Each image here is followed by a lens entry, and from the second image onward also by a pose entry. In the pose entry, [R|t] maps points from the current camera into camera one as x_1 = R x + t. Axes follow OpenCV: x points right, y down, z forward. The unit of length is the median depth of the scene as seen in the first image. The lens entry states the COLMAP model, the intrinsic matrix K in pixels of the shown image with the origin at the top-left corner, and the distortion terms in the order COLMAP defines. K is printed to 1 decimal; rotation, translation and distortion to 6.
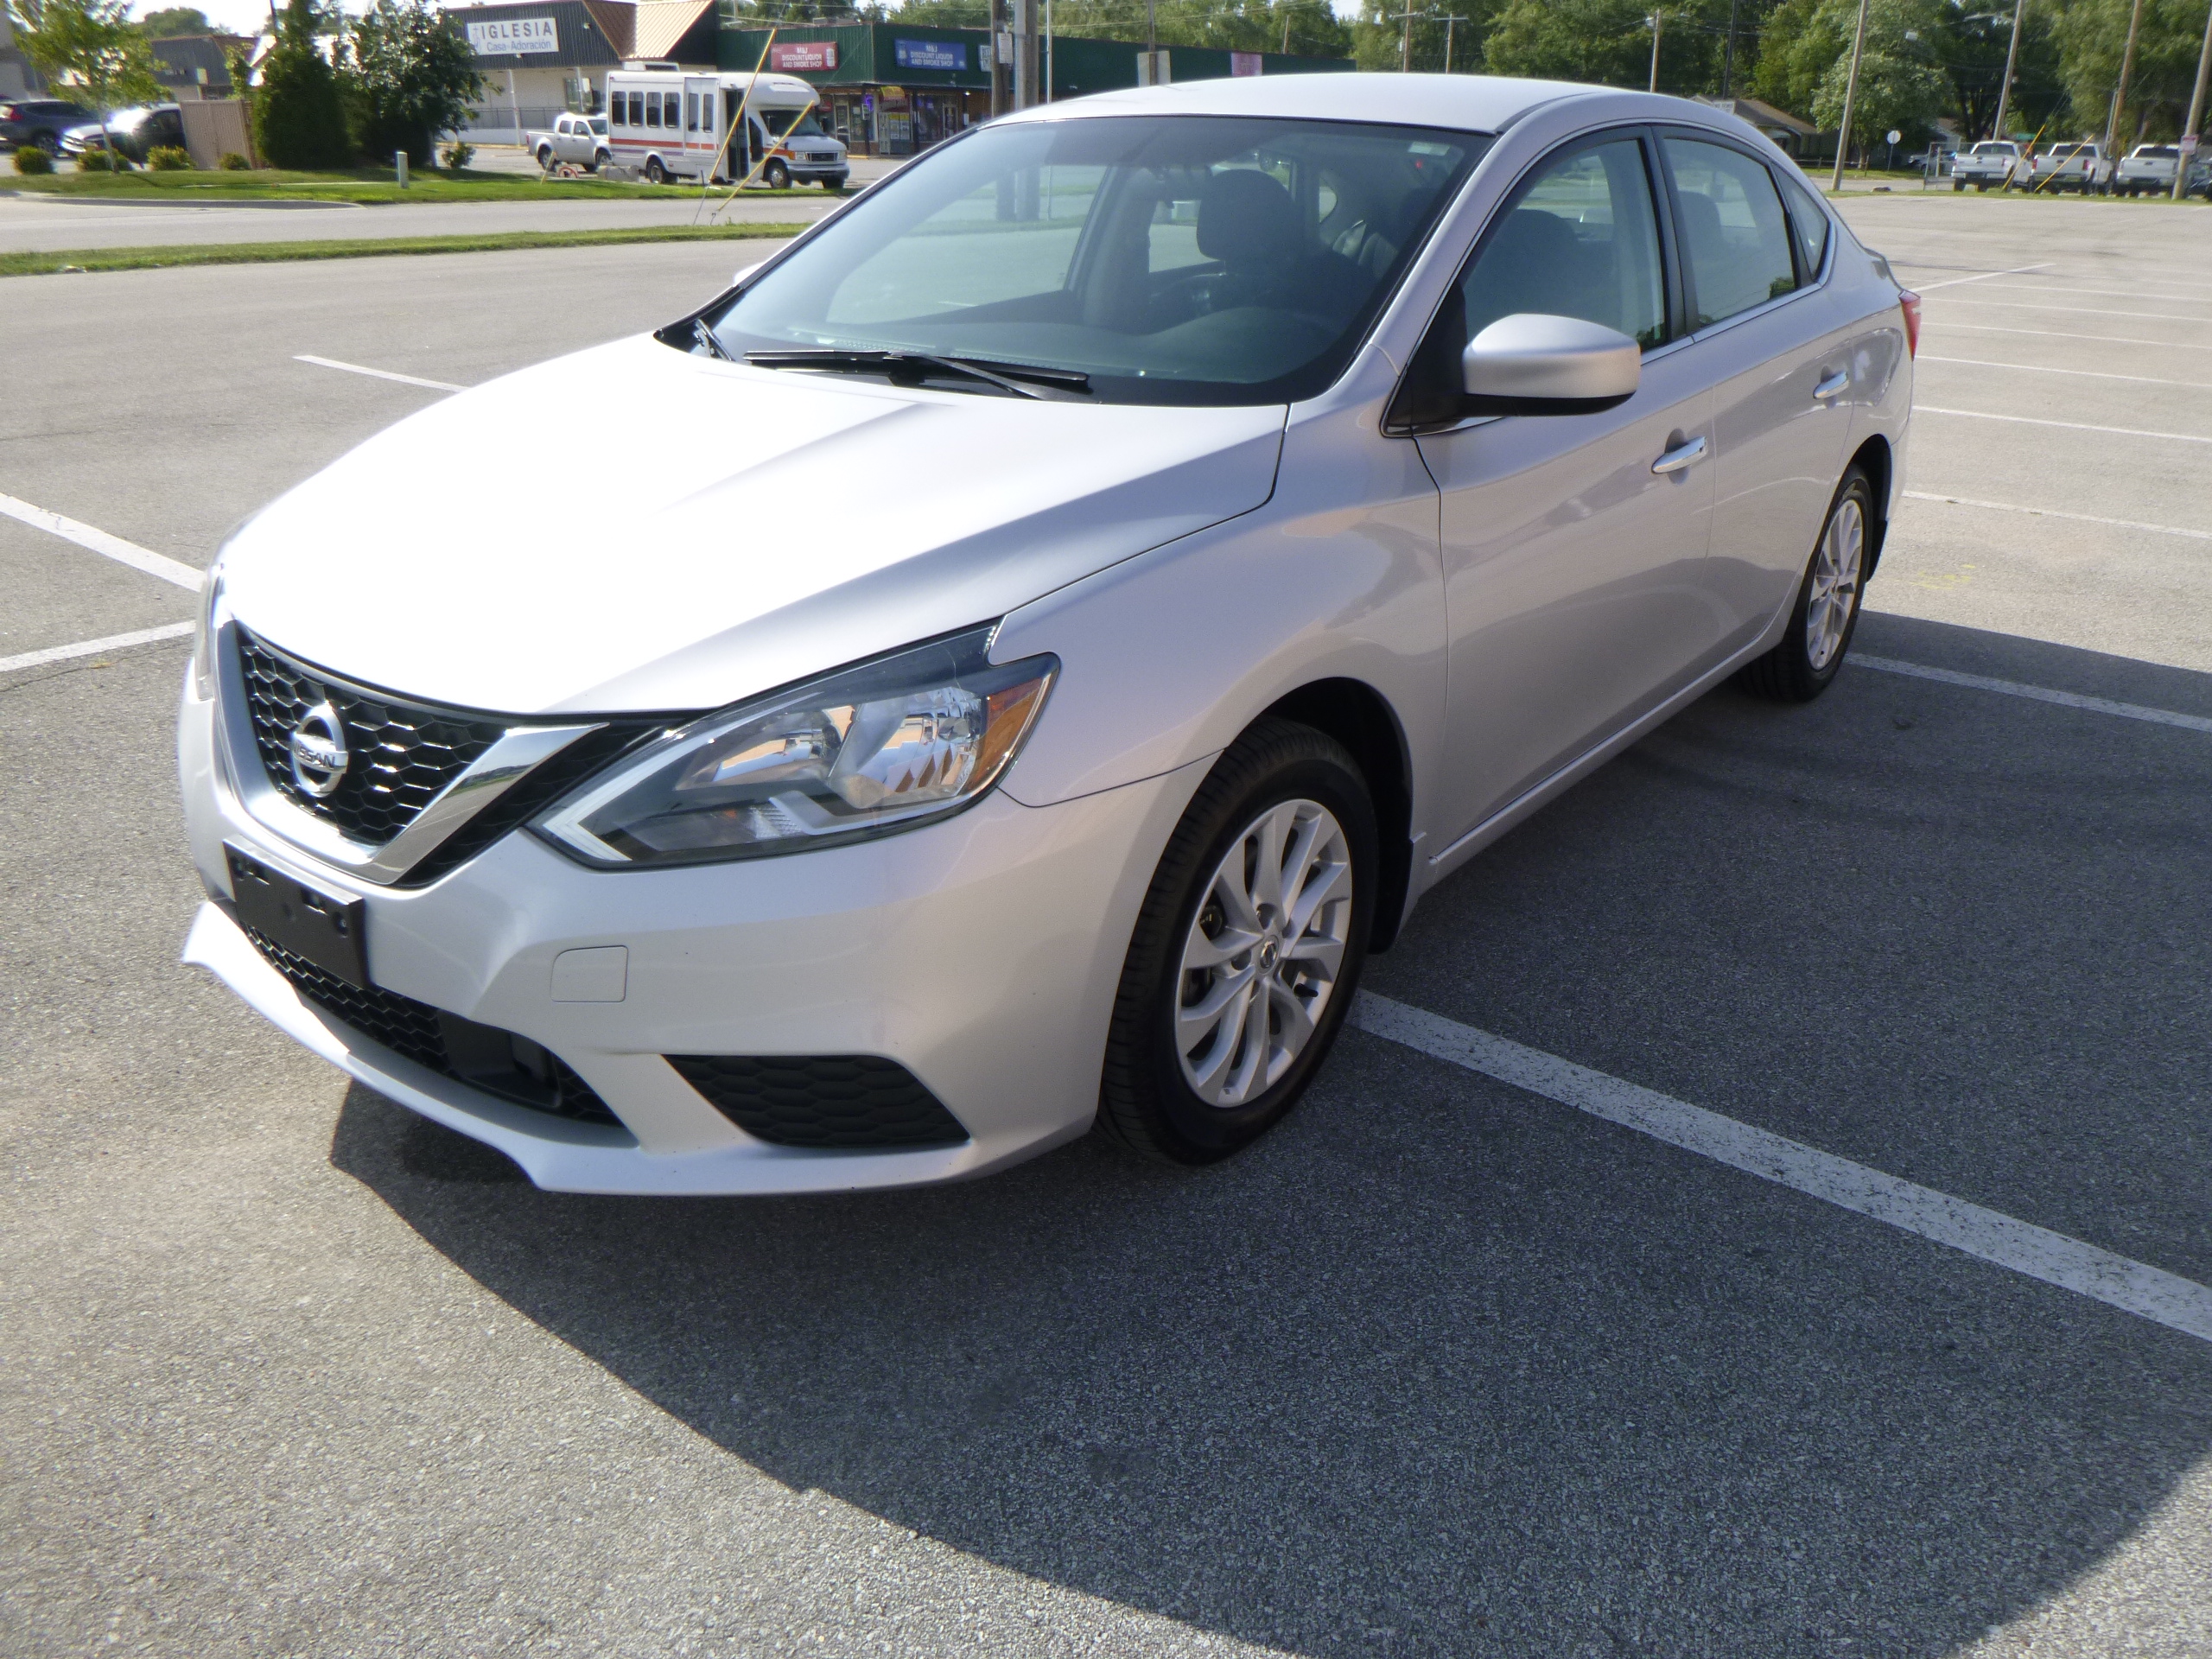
lens RADIAL K [[1666.1, 0, 1106.0], [0, 1666.1, 829.5], [0, 0, 1]] dist [0.006423, -0.037721]
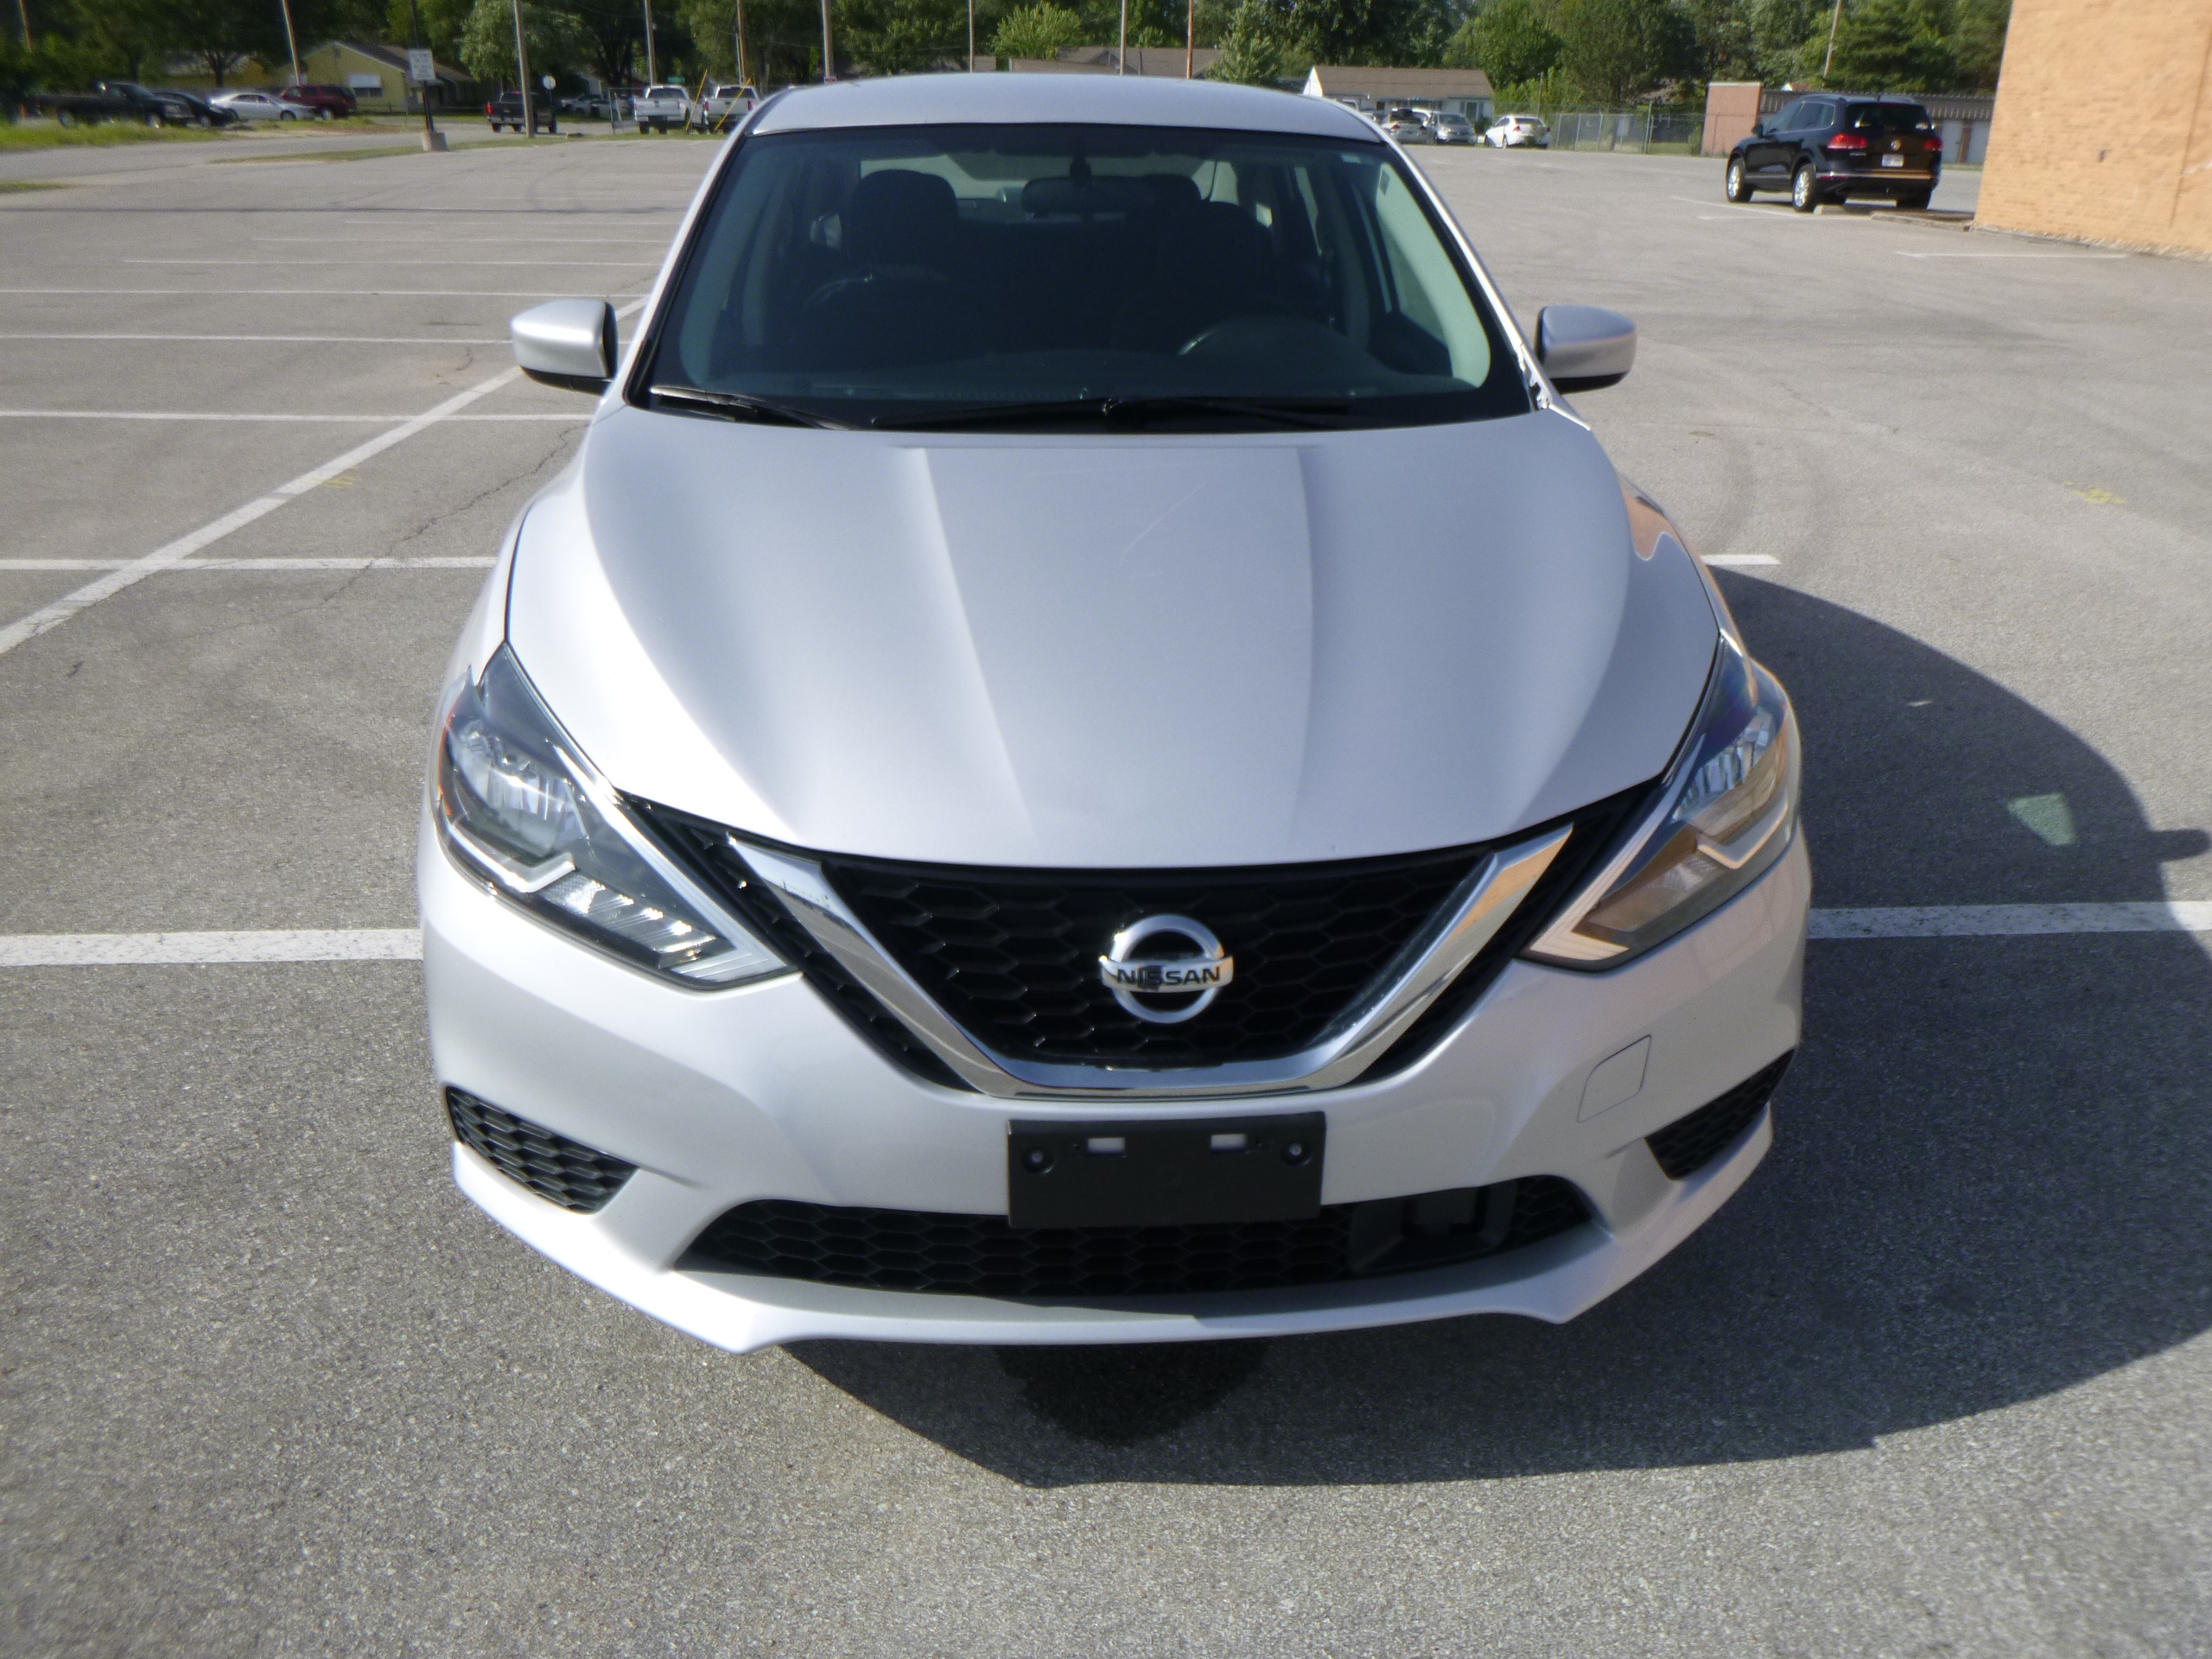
lens RADIAL K [[1676.9, 0, 1106.0], [0, 1676.9, 829.5], [0, 0, 1]] dist [-0.007077, -0.039350]
pose [[0.739623, -0.276943, 0.613401, -0.876068], [0.259892, 0.958244, 0.119265, -0.195600], [-0.620818, 0.071207, 0.780714, 0.343038]]
